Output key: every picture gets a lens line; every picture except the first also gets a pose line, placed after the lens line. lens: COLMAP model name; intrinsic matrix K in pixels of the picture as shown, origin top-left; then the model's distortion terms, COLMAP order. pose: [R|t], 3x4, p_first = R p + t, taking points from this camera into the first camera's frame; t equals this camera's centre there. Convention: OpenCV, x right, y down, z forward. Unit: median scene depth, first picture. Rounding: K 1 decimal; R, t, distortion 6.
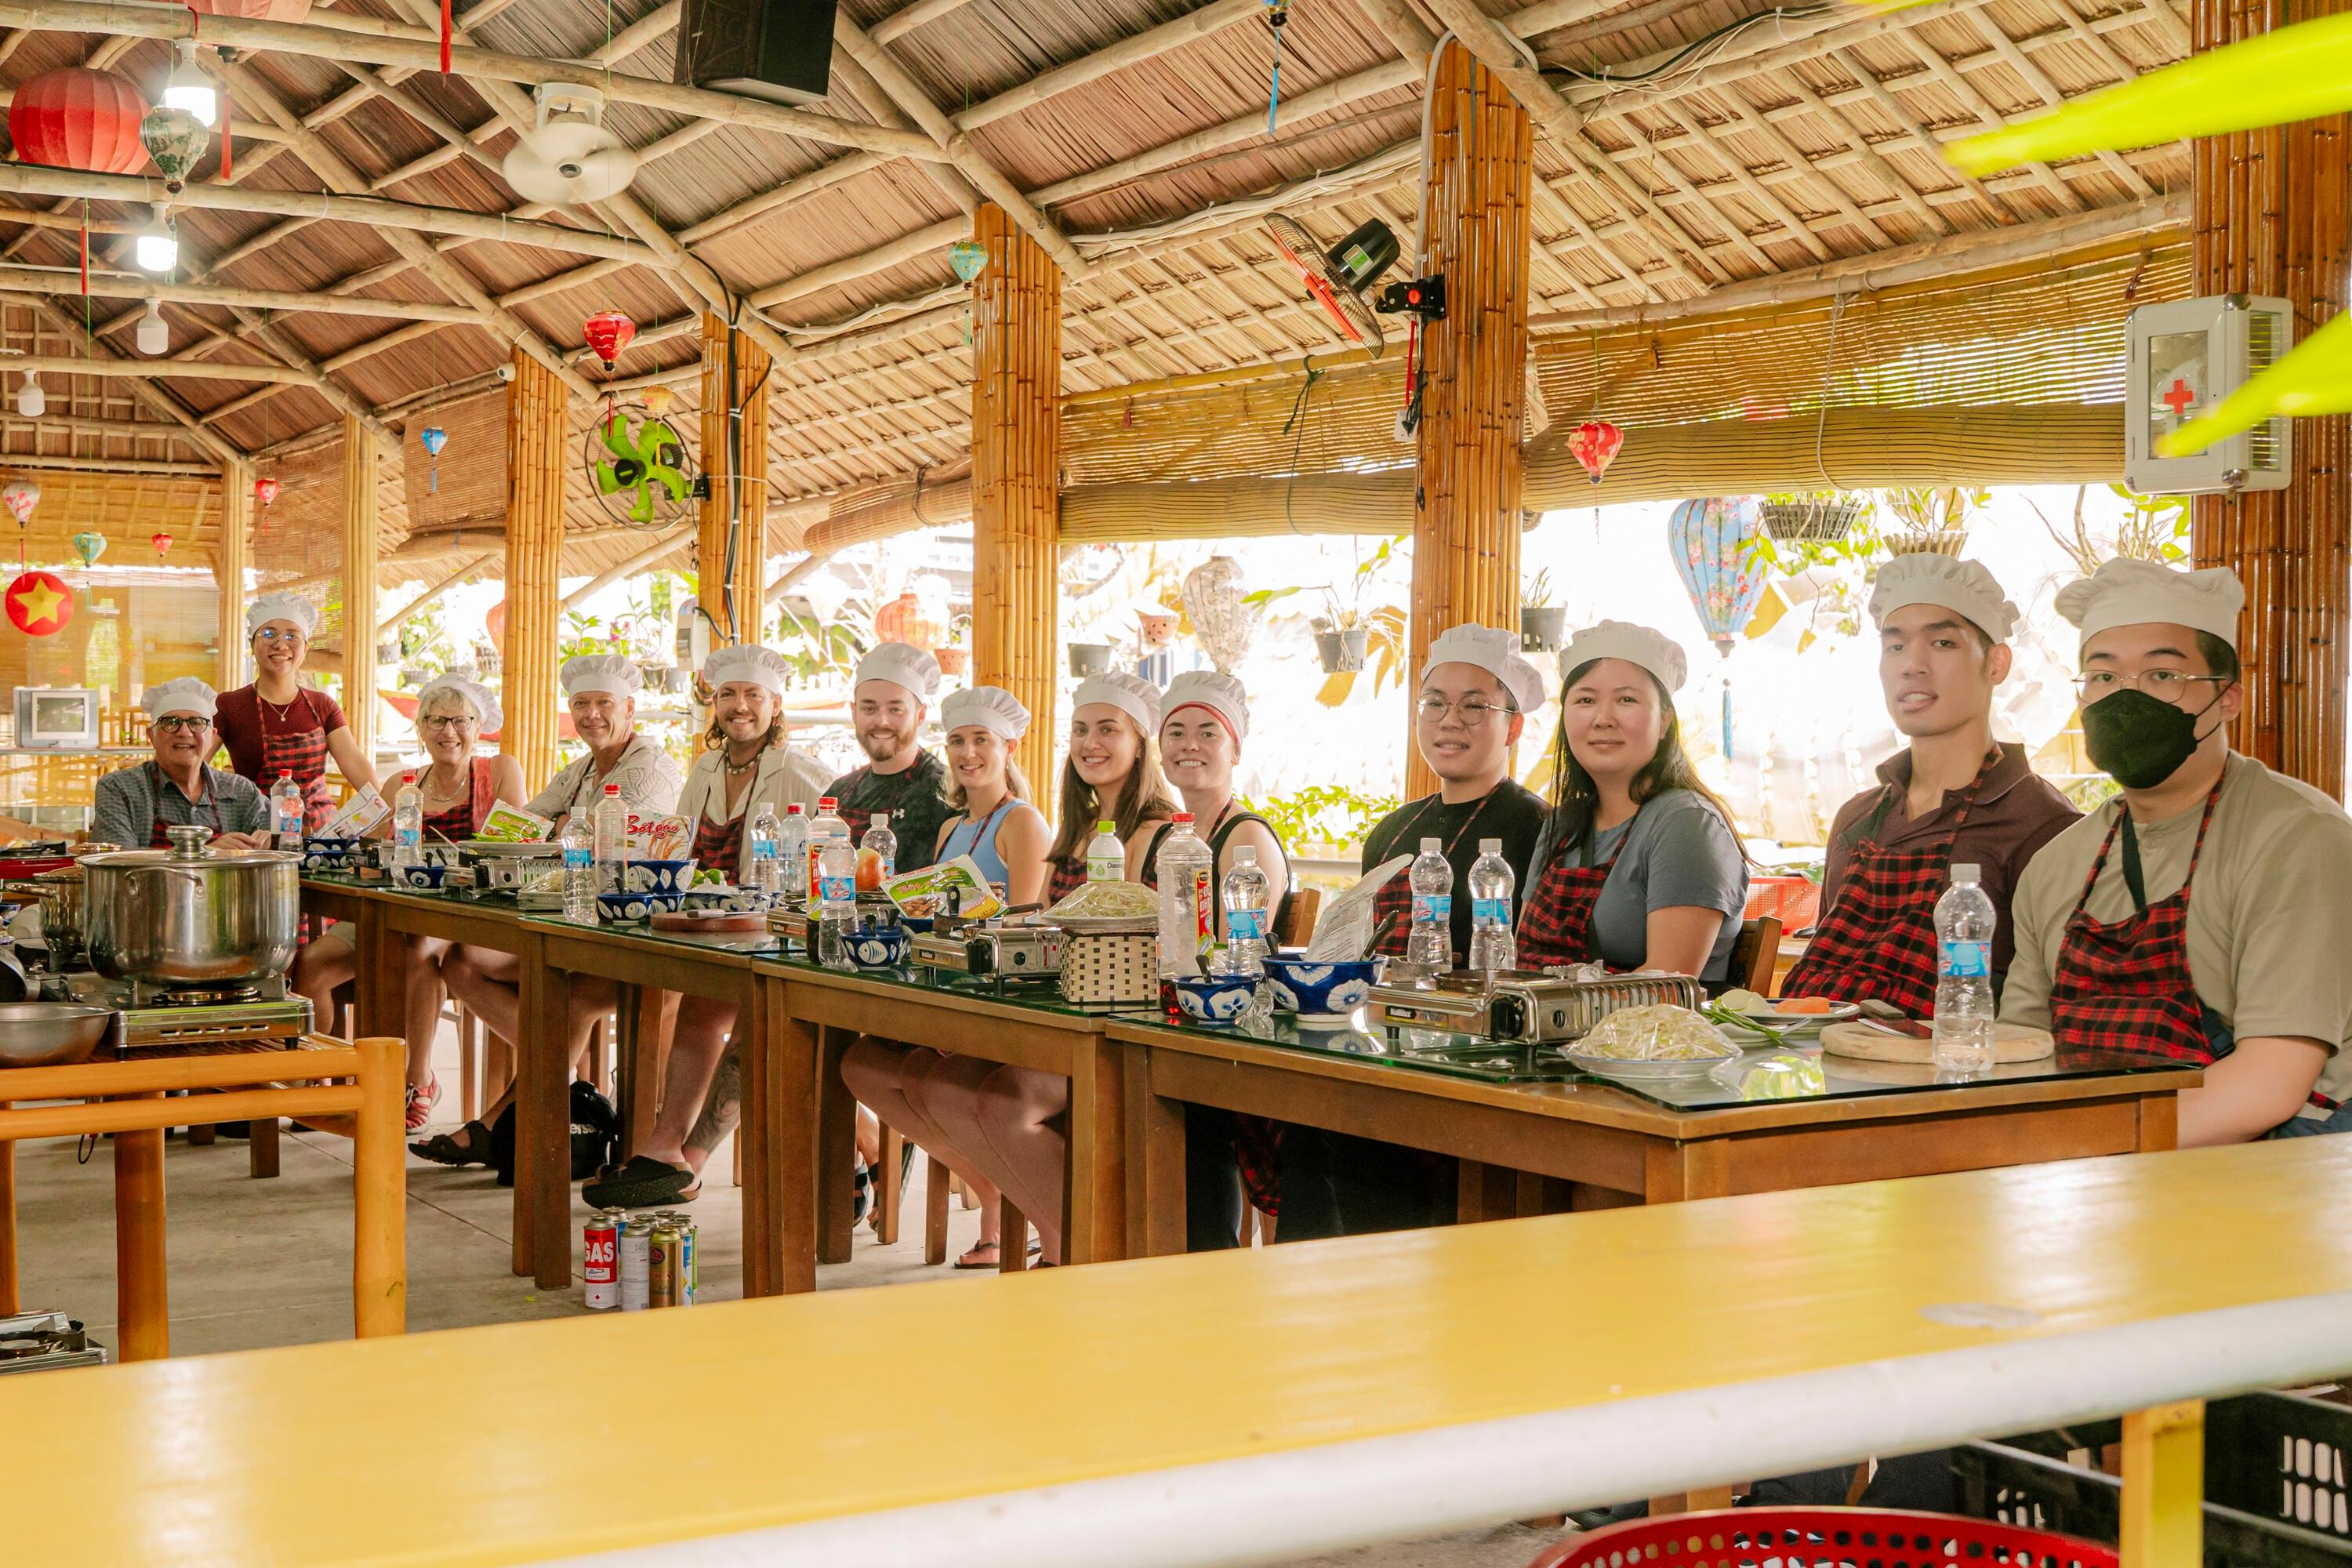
lens RADIAL K [[3018.5, 0, 1175.7], [0, 3018.5, 780.1], [0, 0, 1]] dist [0.029955, 0.000000]
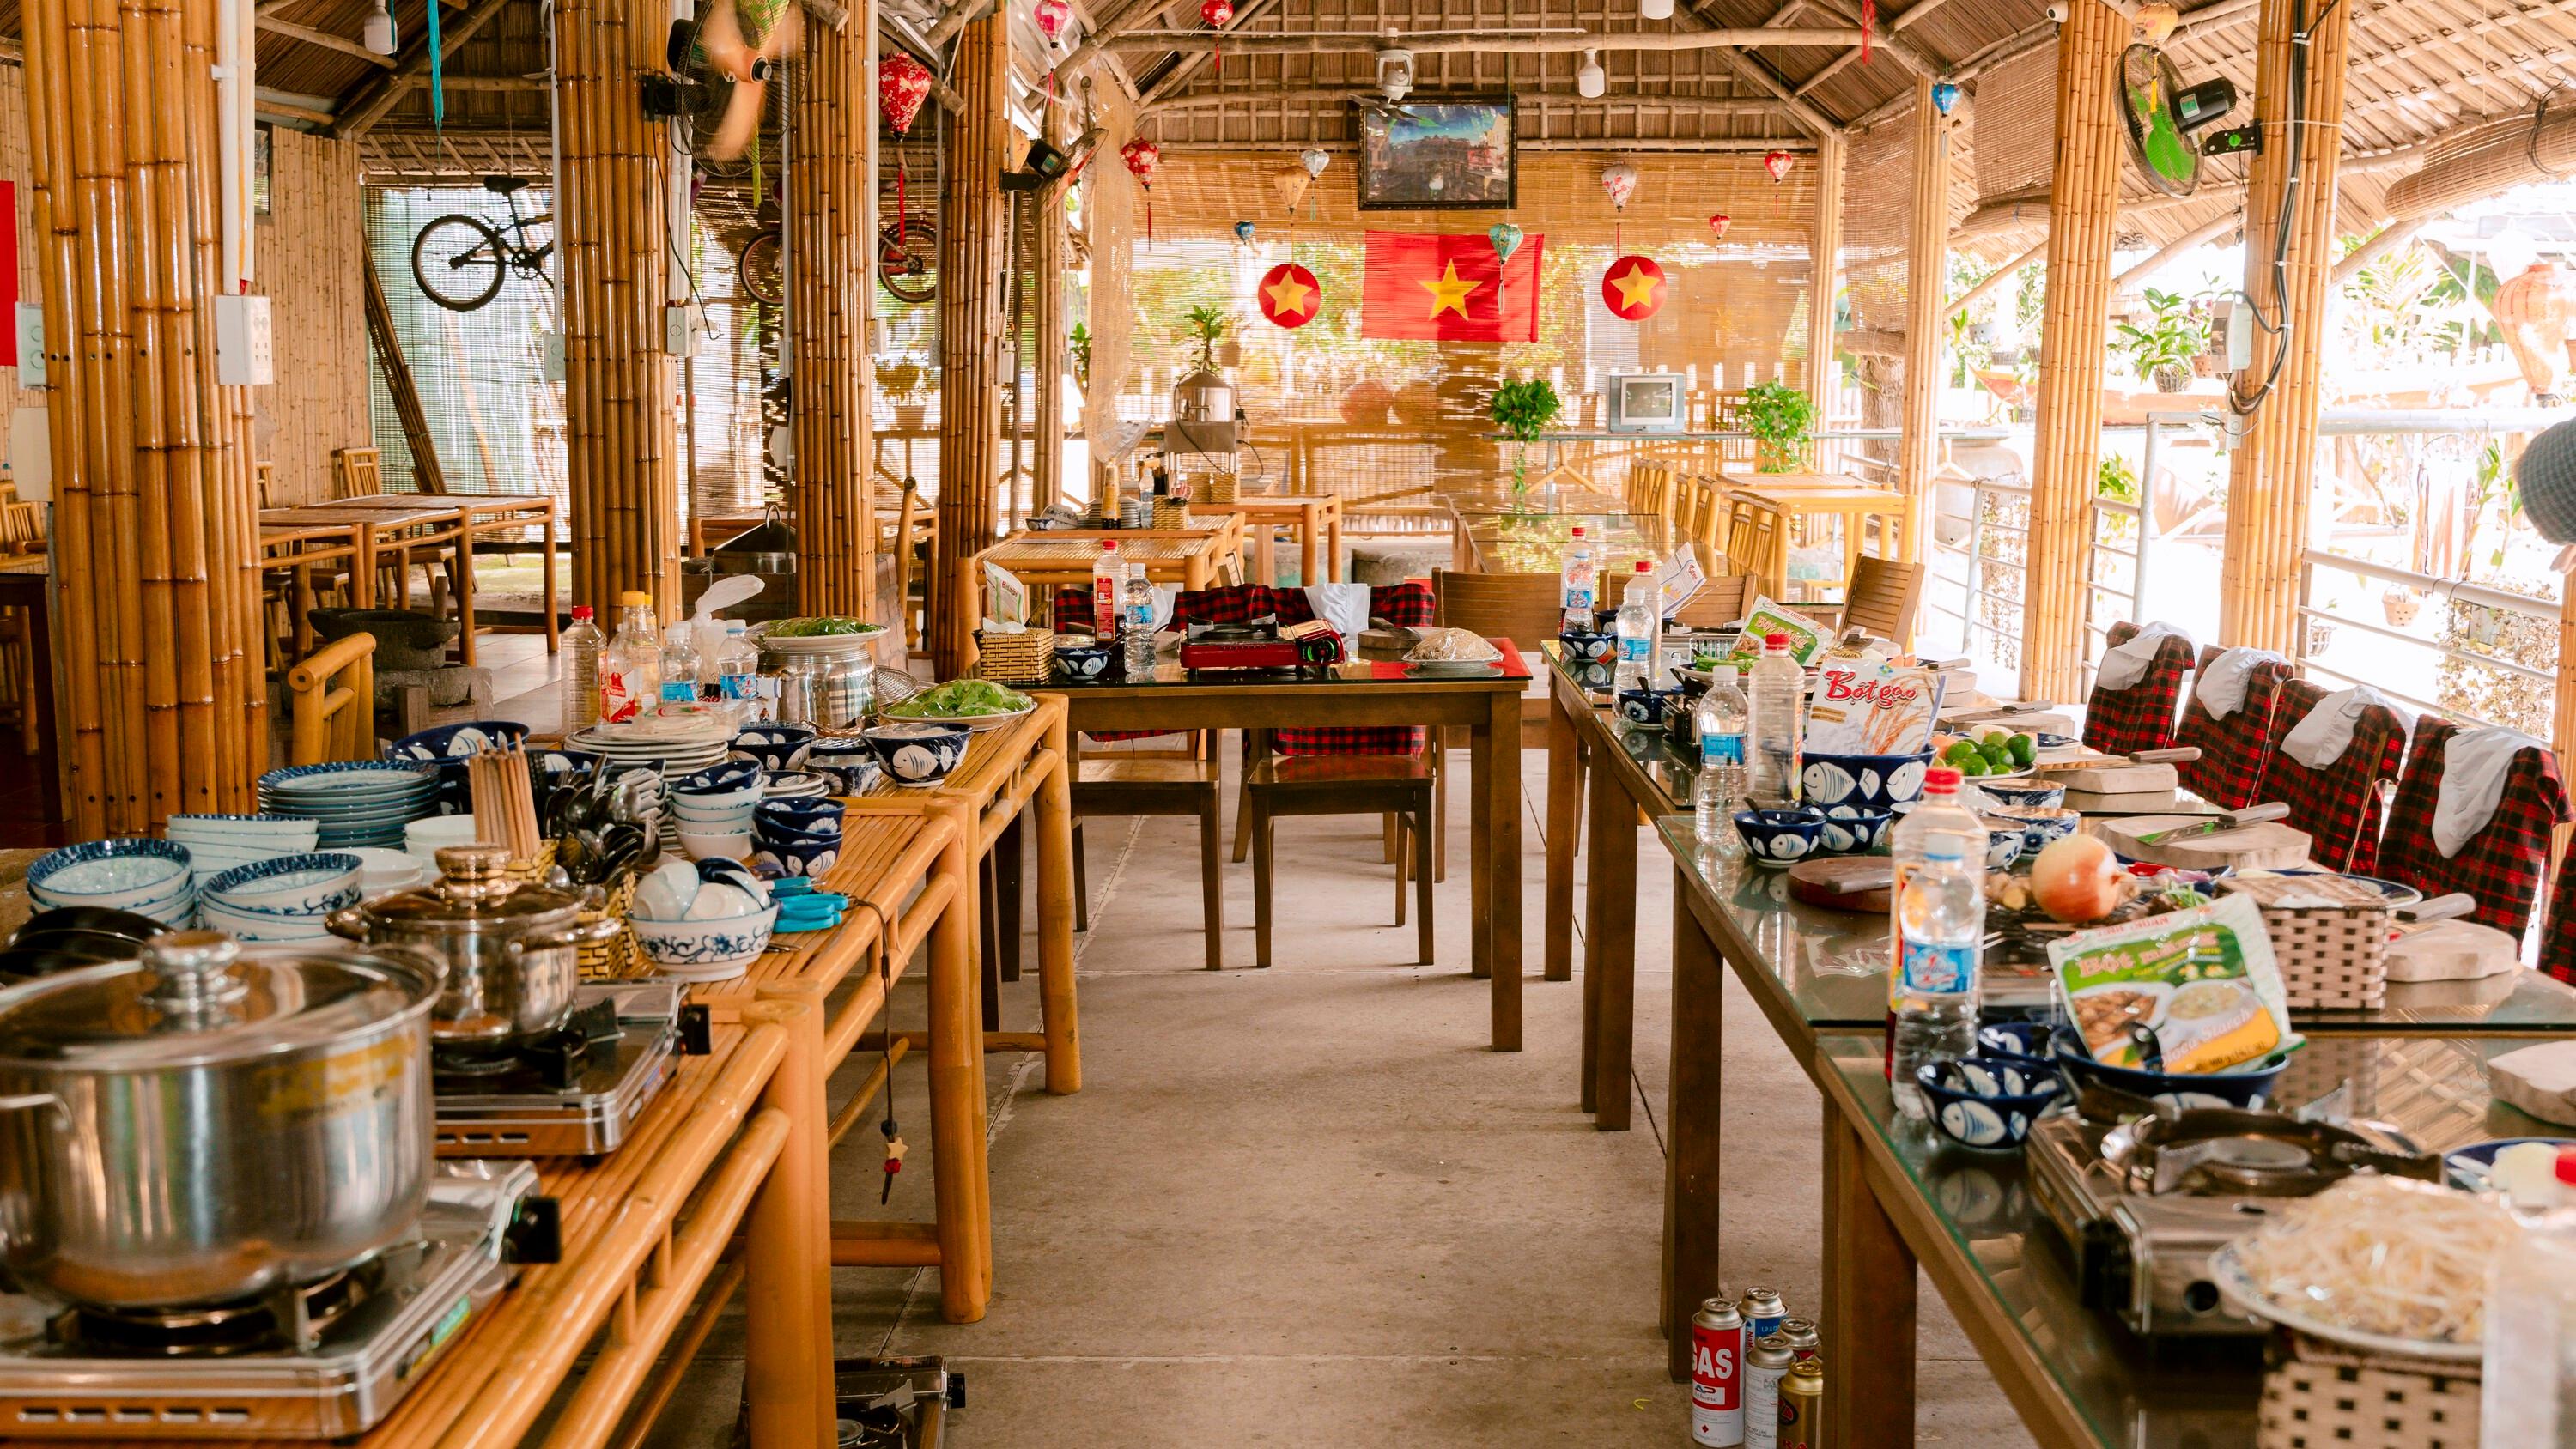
lens RADIAL K [[2661.1, 0, 1286.9], [0, 2661.1, 721.4], [0, 0, 1]] dist [-0.002896, 0.000000]
pose [[0.843136, 0.067417, -0.533458, 0.009461], [-0.006377, 0.993293, 0.115451, -0.018485], [0.537663, -0.093939, 0.837910, 0.206508]]
